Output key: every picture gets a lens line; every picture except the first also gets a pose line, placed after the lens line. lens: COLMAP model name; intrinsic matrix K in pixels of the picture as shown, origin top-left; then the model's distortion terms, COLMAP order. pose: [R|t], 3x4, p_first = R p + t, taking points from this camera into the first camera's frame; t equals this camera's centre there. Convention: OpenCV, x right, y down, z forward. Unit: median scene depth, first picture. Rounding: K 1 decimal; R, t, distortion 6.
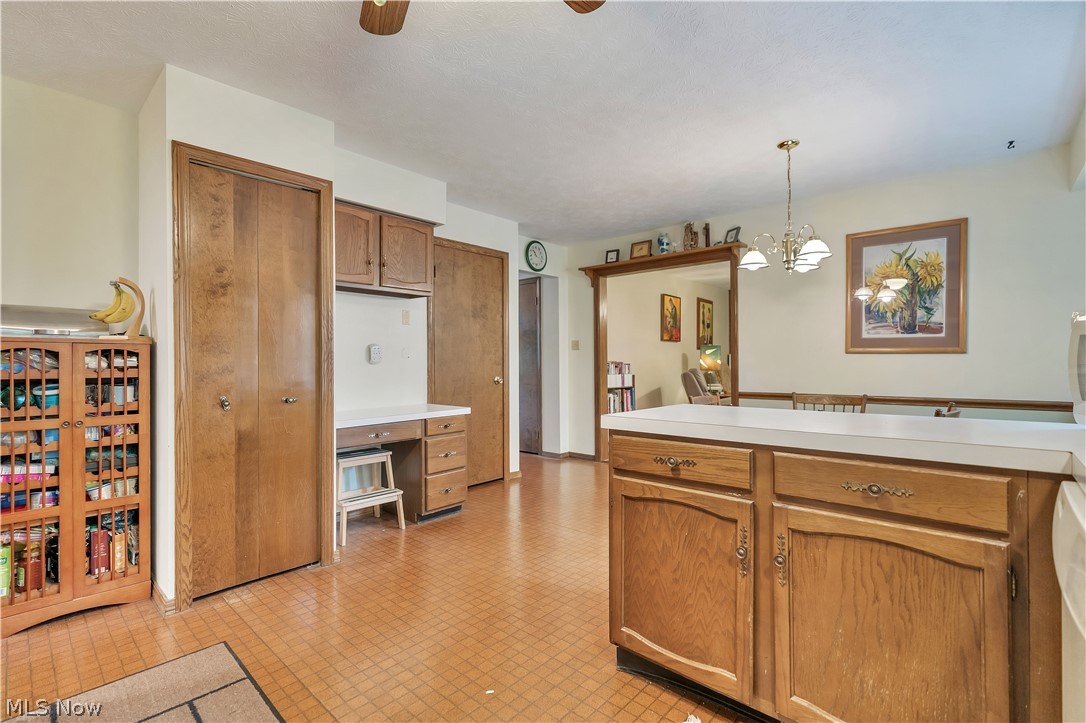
lens RADIAL K [[497.4, 0, 536.2], [0, 497.4, 359.4], [0, 0, 1]] dist [-0.001764, 0.000199]
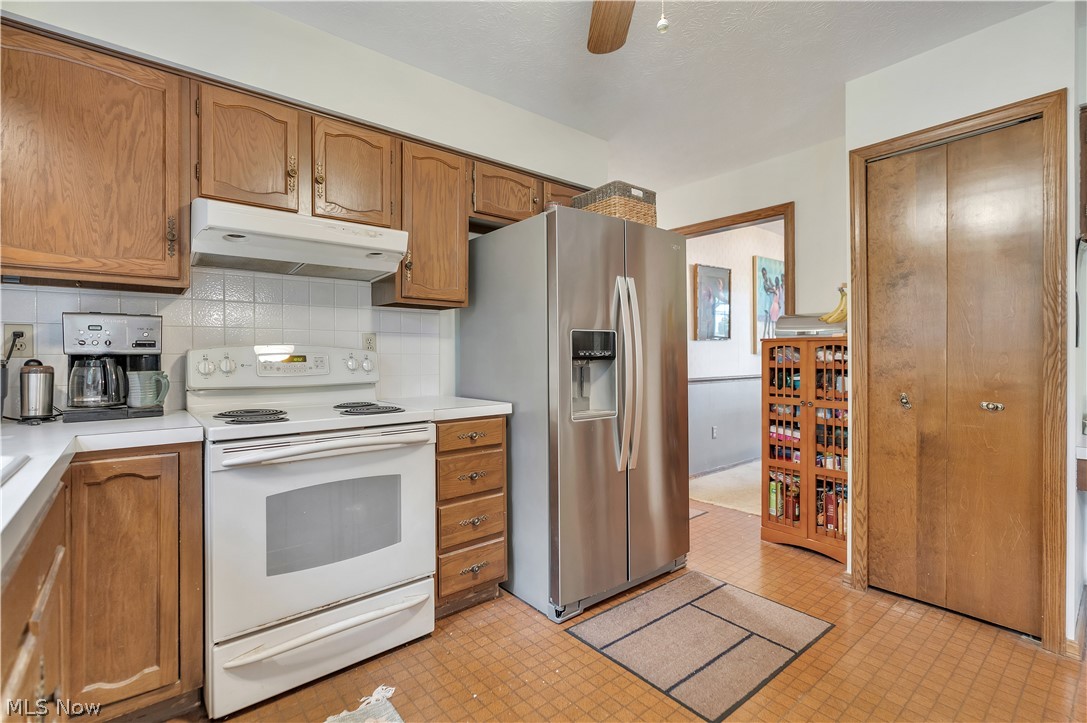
lens RADIAL K [[497.8, 0, 544.8], [0, 497.8, 358.0], [0, 0, 1]] dist [-0.001764, 0.000199]
pose [[-0.131030, 0.014634, -0.991270, 0.399597], [0.006972, 0.999880, 0.013839, -0.010313], [0.991354, -0.005098, -0.131116, 0.446254]]
